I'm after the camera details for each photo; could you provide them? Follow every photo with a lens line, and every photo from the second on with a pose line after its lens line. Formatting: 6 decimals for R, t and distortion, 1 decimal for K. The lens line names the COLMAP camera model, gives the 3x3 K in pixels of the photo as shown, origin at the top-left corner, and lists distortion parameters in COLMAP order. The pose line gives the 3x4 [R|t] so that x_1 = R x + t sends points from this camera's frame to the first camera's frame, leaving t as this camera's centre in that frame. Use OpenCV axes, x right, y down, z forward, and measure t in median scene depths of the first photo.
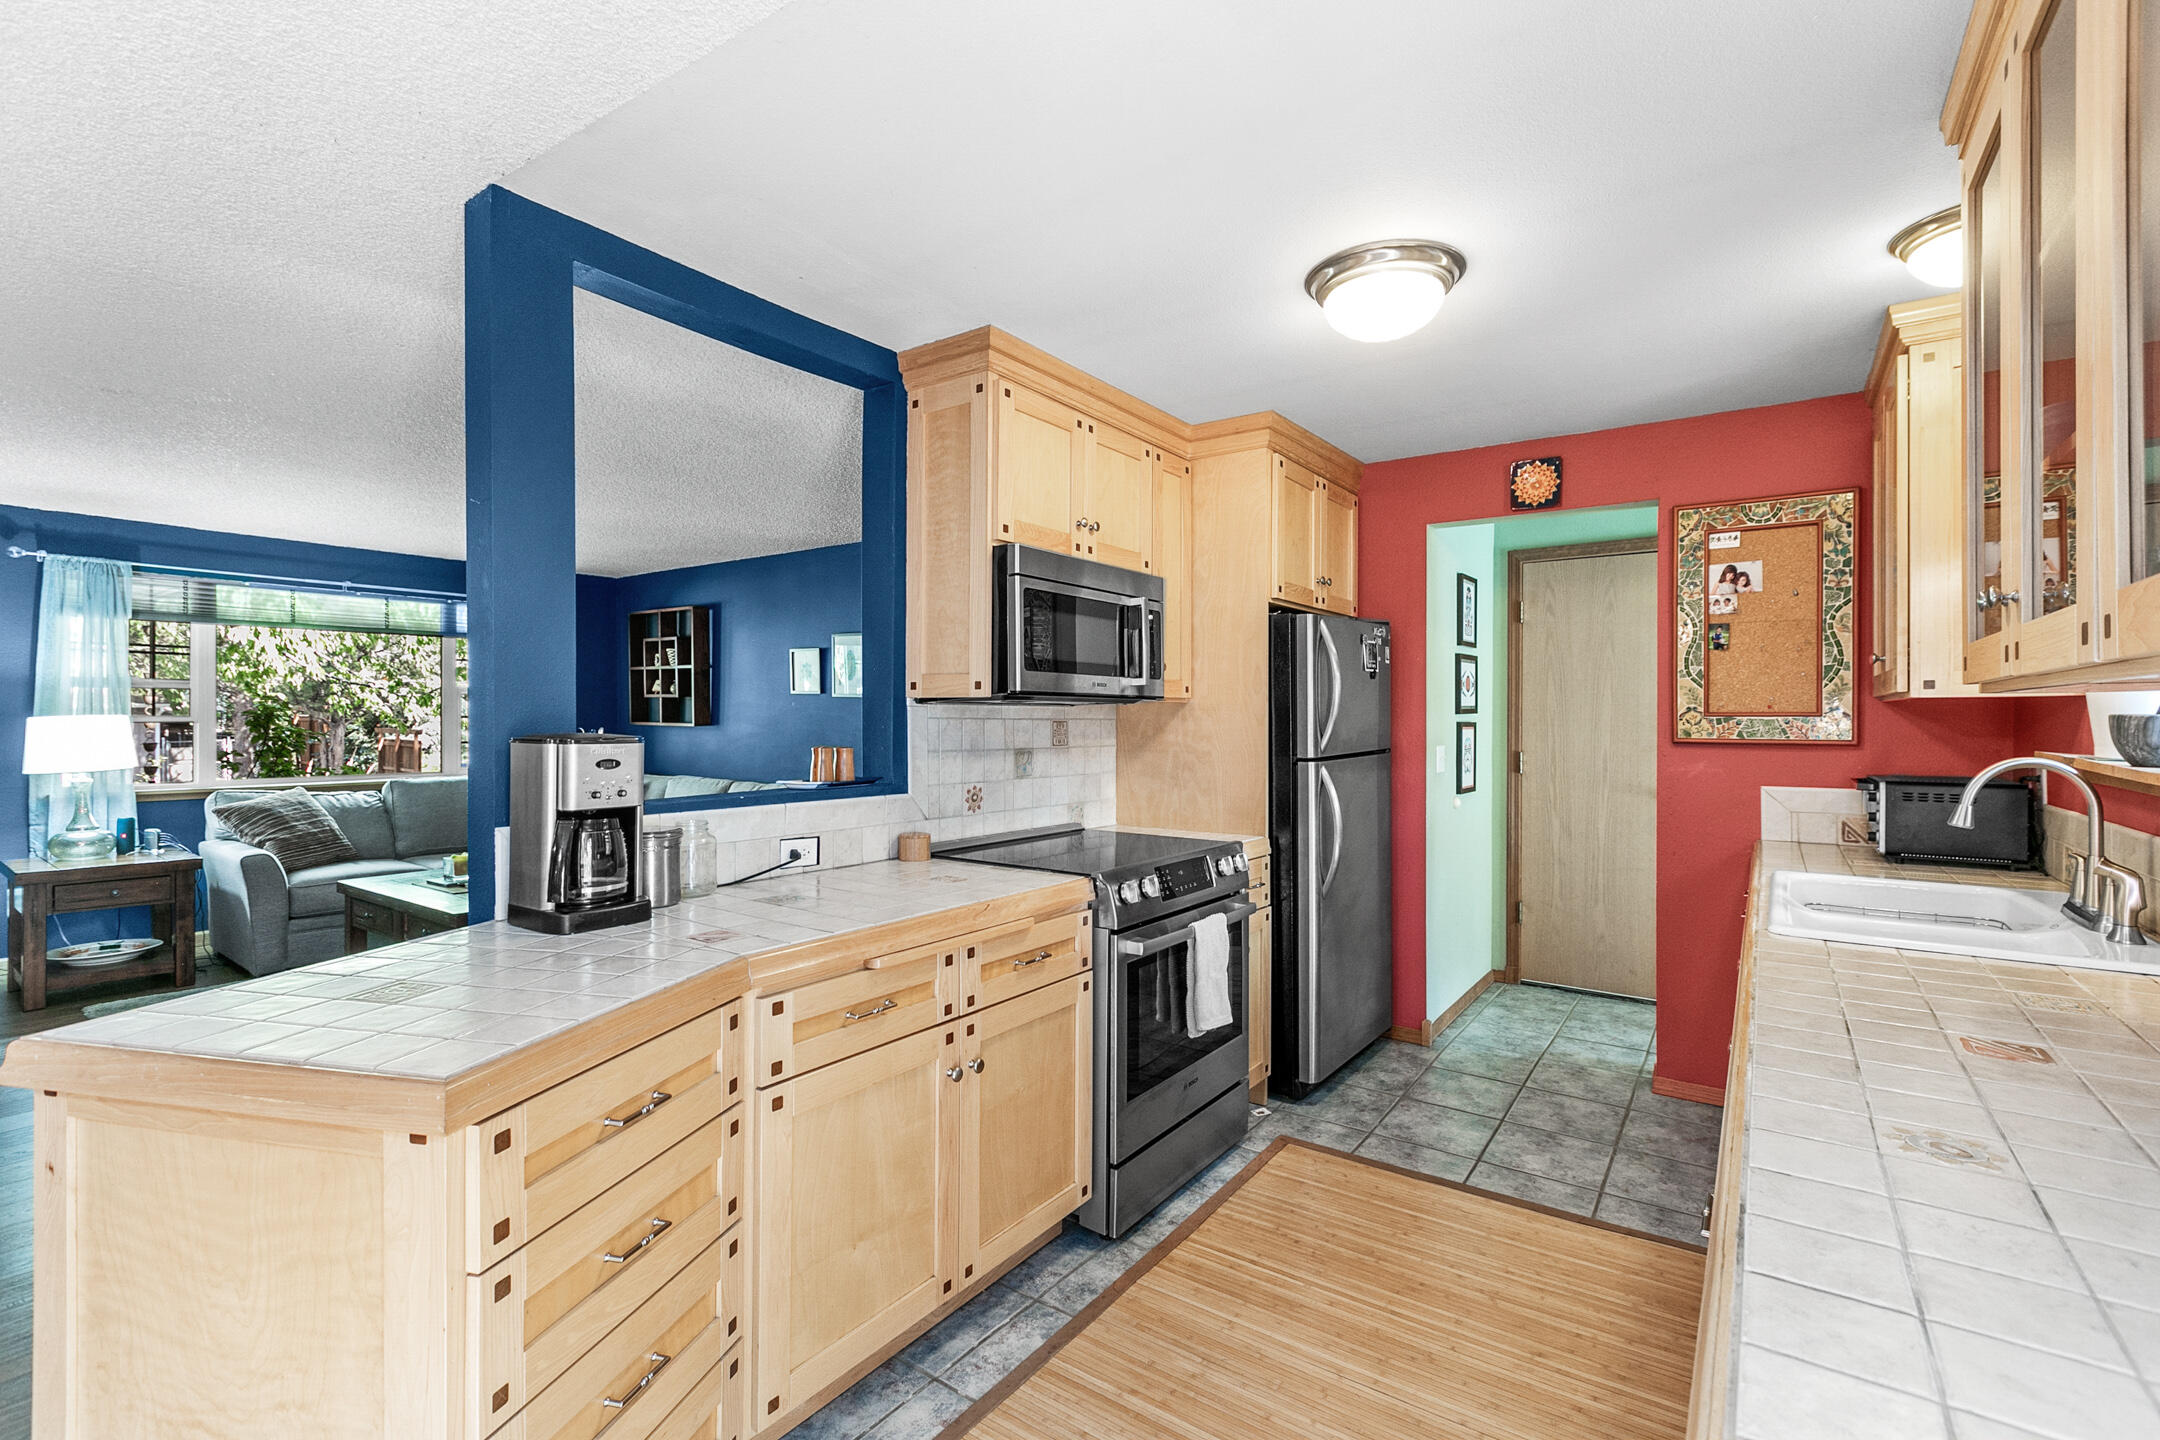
lens RADIAL K [[962.6, 0, 1080.2], [0, 962.6, 720.5], [0, 0, 1]] dist [-0.001775, -0.000937]
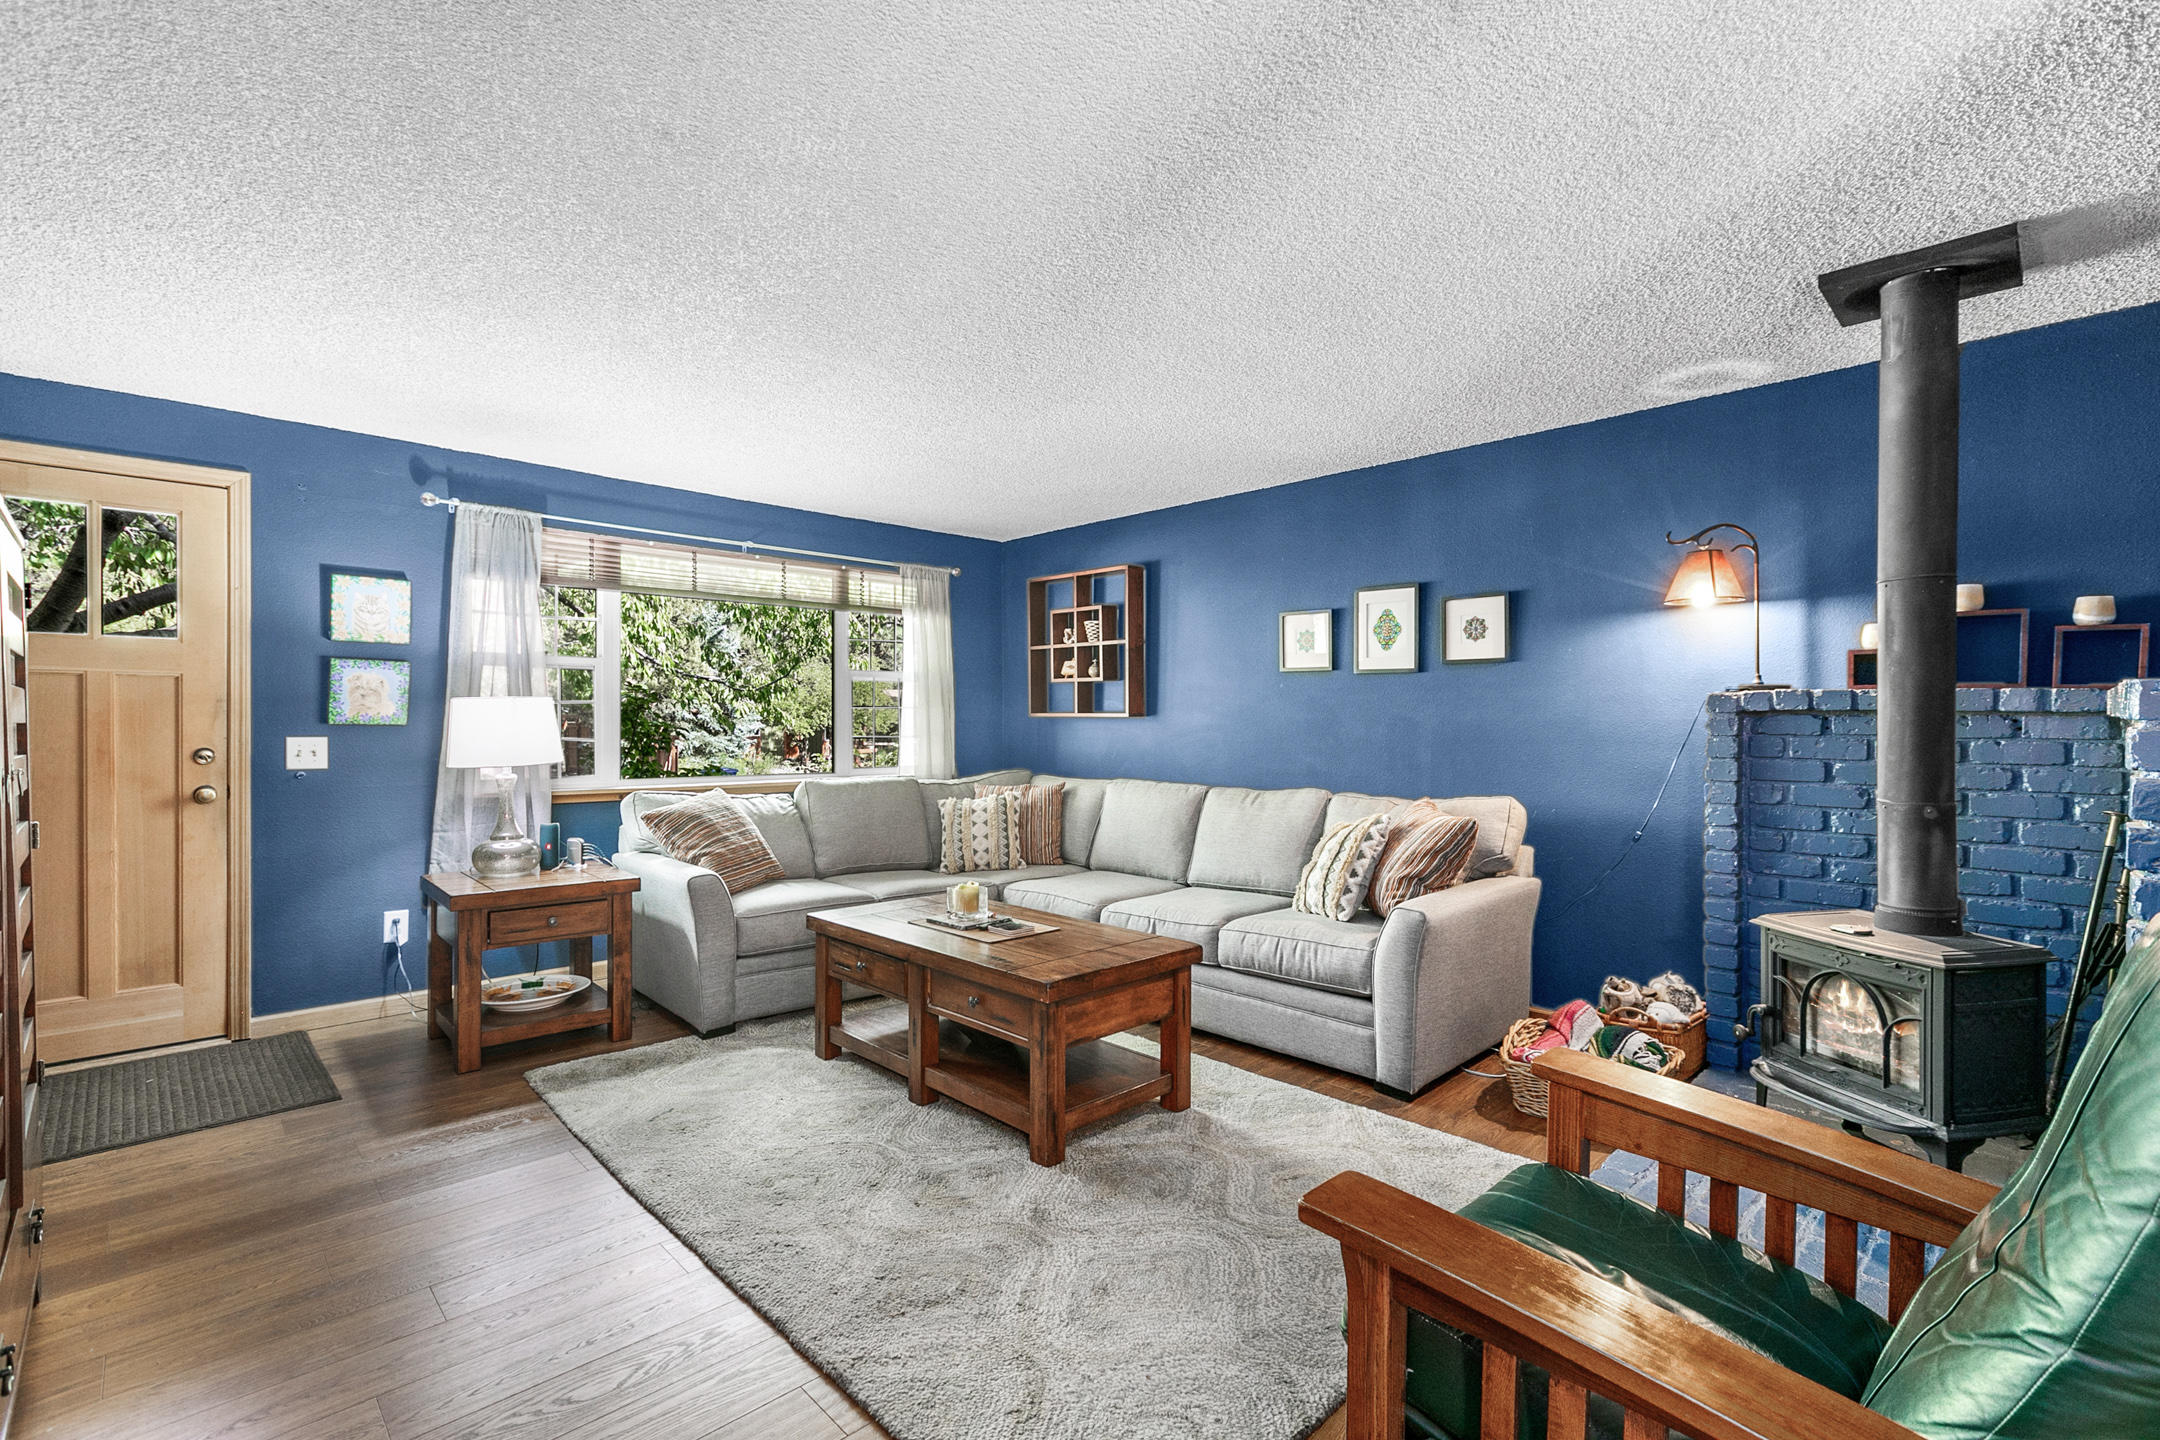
lens RADIAL K [[962.6, 0, 1068.6], [0, 962.6, 730.1], [0, 0, 1]] dist [-0.001775, -0.000937]
pose [[0.984756, -0.000593, -0.173940, -0.396389], [0.001337, 0.999990, 0.004157, 0.017783], [0.173936, -0.004327, 0.984748, 0.262361]]
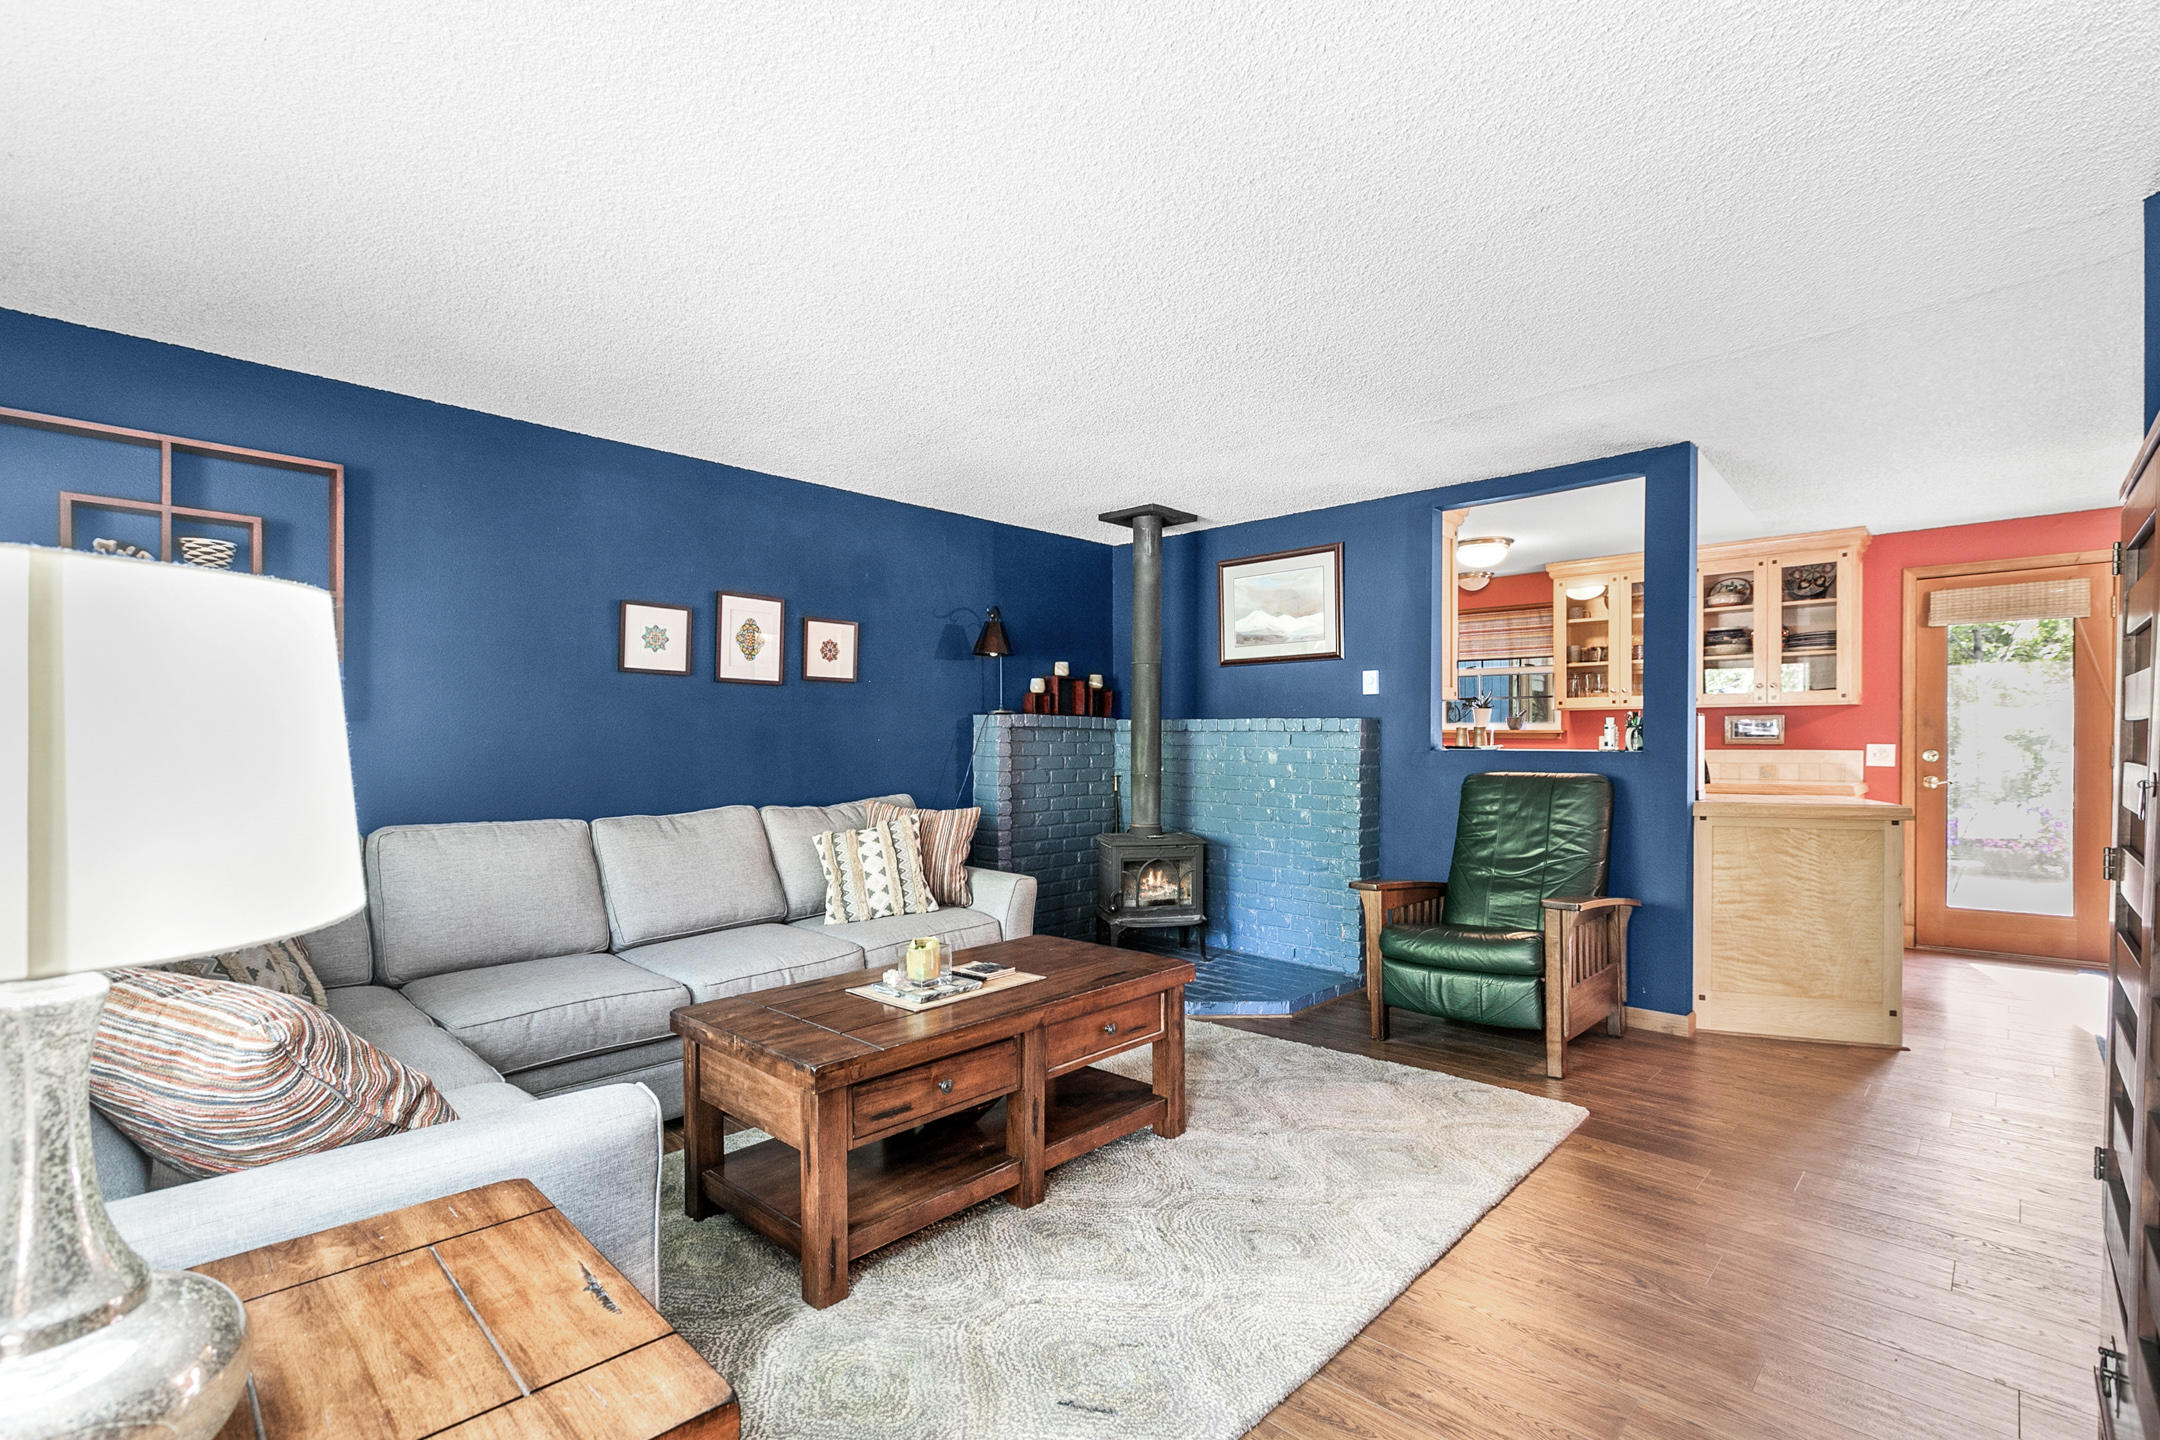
lens RADIAL K [[962.6, 0, 1095.2], [0, 962.6, 733.9], [0, 0, 1]] dist [-0.001775, -0.000937]
pose [[0.121684, 0.016722, 0.992428, -1.046989], [0.012352, 0.999755, -0.018360, 0.034301], [-0.992492, 0.014493, 0.121447, 0.739571]]
